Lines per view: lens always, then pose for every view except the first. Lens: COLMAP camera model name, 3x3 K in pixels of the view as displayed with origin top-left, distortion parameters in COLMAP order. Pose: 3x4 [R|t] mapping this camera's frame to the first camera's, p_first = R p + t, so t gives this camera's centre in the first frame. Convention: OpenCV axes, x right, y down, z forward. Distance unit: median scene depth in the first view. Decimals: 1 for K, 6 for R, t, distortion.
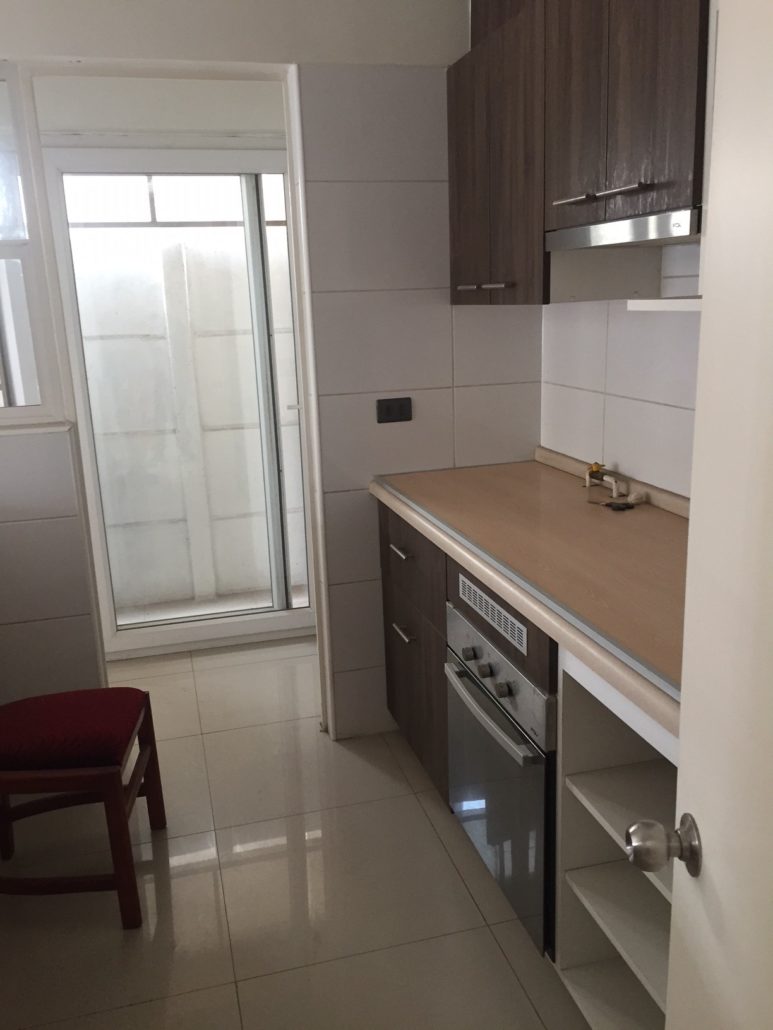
lens RADIAL K [[872.1, 0, 383.3], [0, 872.1, 519.9], [0, 0, 1]] dist [0.071797, -0.106351]
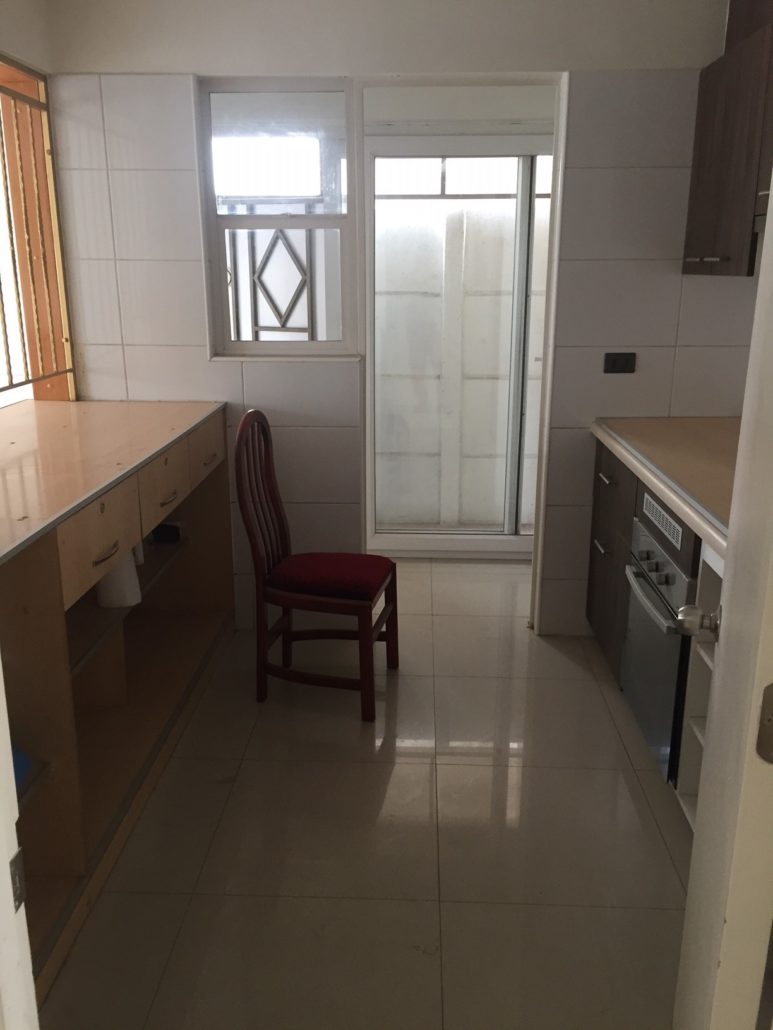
lens RADIAL K [[872.1, 0, 383.3], [0, 872.1, 519.9], [0, 0, 1]] dist [0.071797, -0.106351]
pose [[0.952331, 0.118310, -0.281190, 0.066190], [-0.107664, 0.992770, 0.053073, 0.055685], [0.285436, -0.020269, 0.958183, -0.228077]]
